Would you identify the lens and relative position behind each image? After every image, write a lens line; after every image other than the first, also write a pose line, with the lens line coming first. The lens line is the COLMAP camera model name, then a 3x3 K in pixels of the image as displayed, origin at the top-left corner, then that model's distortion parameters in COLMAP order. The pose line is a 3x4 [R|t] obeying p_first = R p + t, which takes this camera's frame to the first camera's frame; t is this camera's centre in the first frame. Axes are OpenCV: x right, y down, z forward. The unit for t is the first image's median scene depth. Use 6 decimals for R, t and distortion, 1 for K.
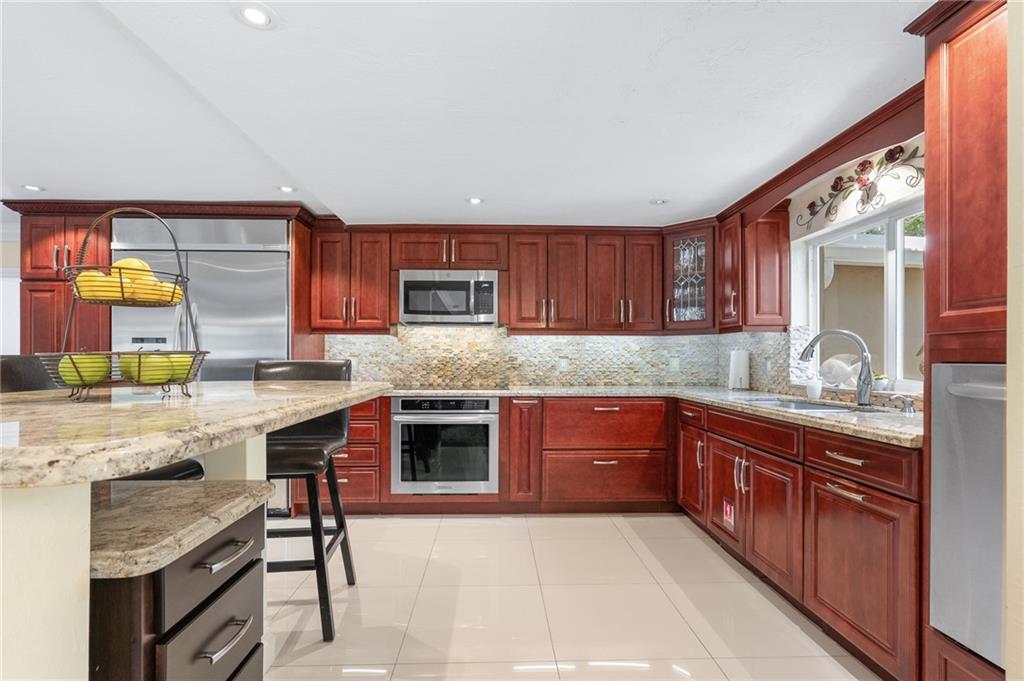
lens RADIAL K [[468.1, 0, 506.6], [0, 468.1, 354.3], [0, 0, 1]] dist [-0.001776, 0.001997]
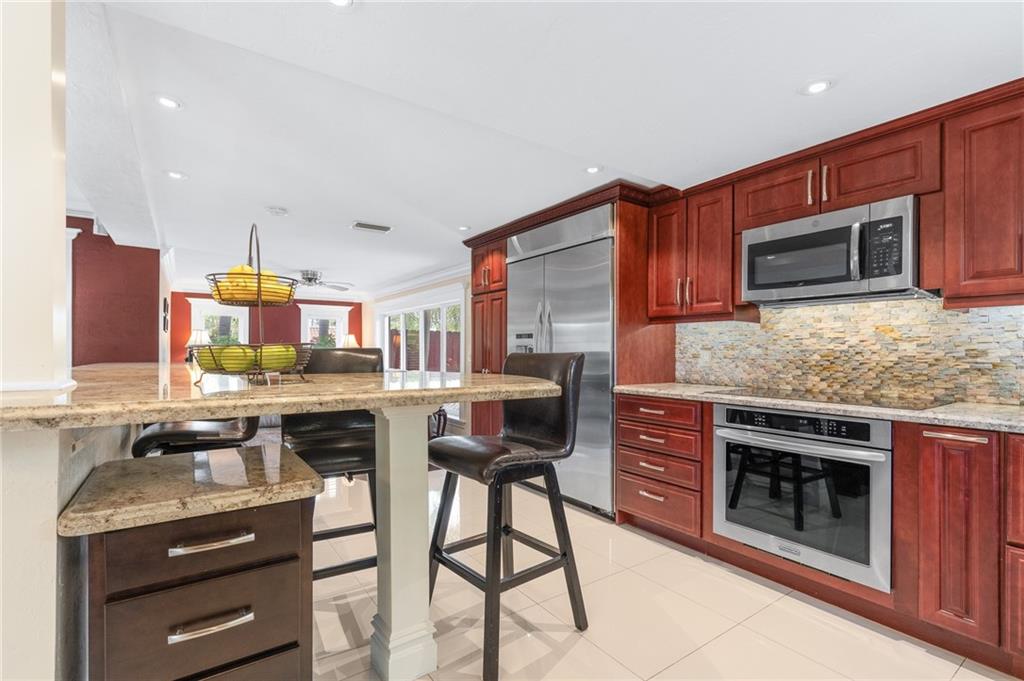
lens RADIAL K [[468.1, 0, 515.7], [0, 468.1, 350.4], [0, 0, 1]] dist [-0.001776, 0.001997]
pose [[0.552025, -0.001091, -0.833827, 0.187168], [0.005010, 0.999985, 0.002008, 0.003124], [0.833813, -0.005285, 0.552022, 0.299089]]
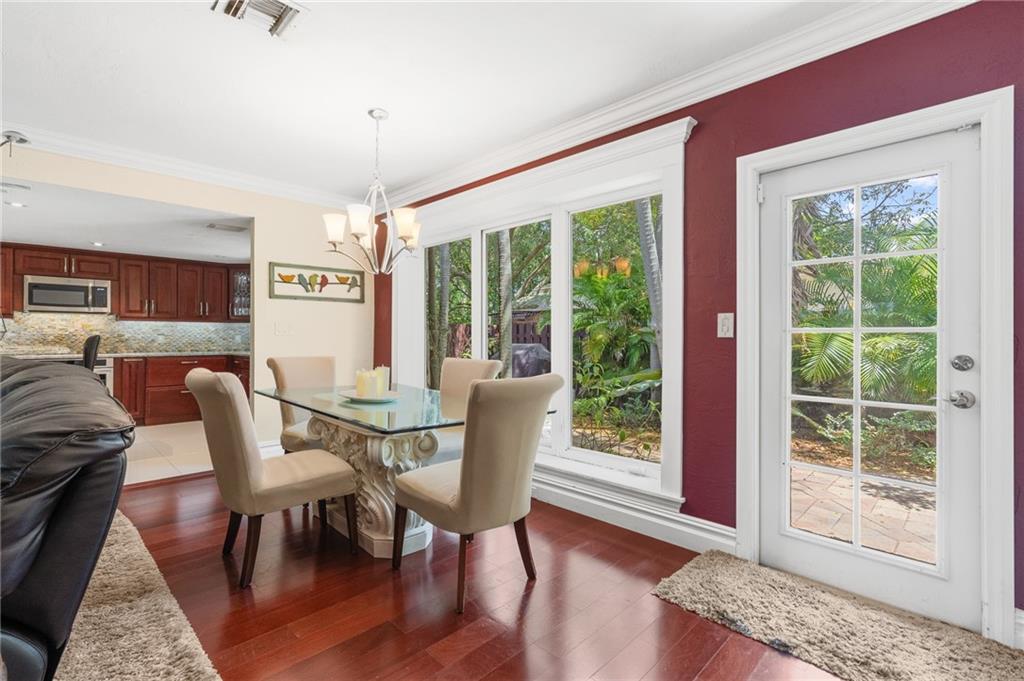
lens RADIAL K [[468.1, 0, 503.8], [0, 468.1, 335.4], [0, 0, 1]] dist [-0.001776, 0.001997]
pose [[0.732680, 0.001323, 0.680572, -0.125023], [-0.004804, 0.999983, 0.003228, -0.001630], [-0.680556, -0.005635, 0.732674, -1.118556]]
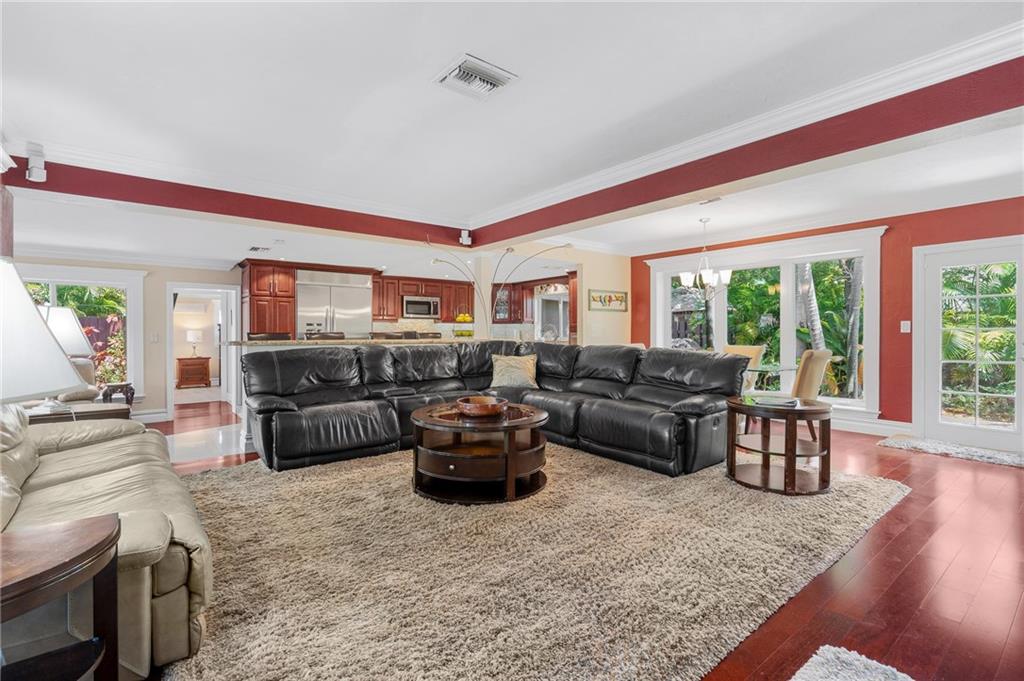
lens RADIAL K [[468.1, 0, 514.1], [0, 468.1, 336.7], [0, 0, 1]] dist [-0.001776, 0.001997]
pose [[0.801620, -0.006224, 0.597801, -1.214202], [-0.001674, 0.999919, 0.012656, -0.001961], [-0.597831, -0.011146, 0.801545, -1.265762]]
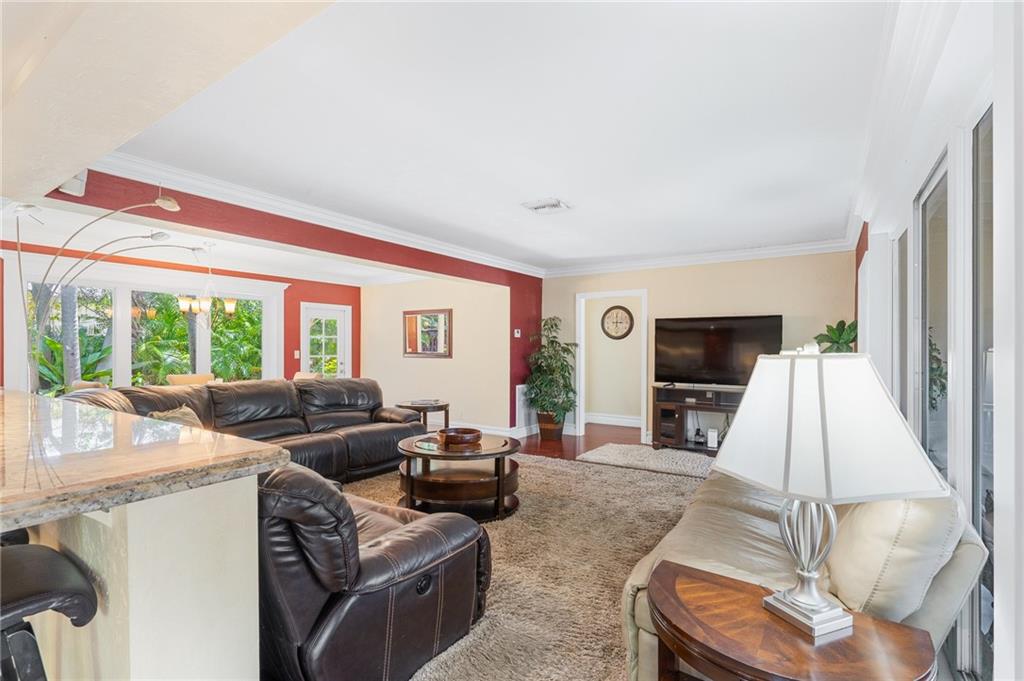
lens RADIAL K [[468.1, 0, 508.5], [0, 468.1, 343.8], [0, 0, 1]] dist [-0.001776, 0.001997]
pose [[-0.807545, 0.005295, 0.589782, -1.406498], [-0.000055, 0.999959, -0.009053, -0.045533], [-0.589806, -0.007343, -0.807512, 0.279157]]
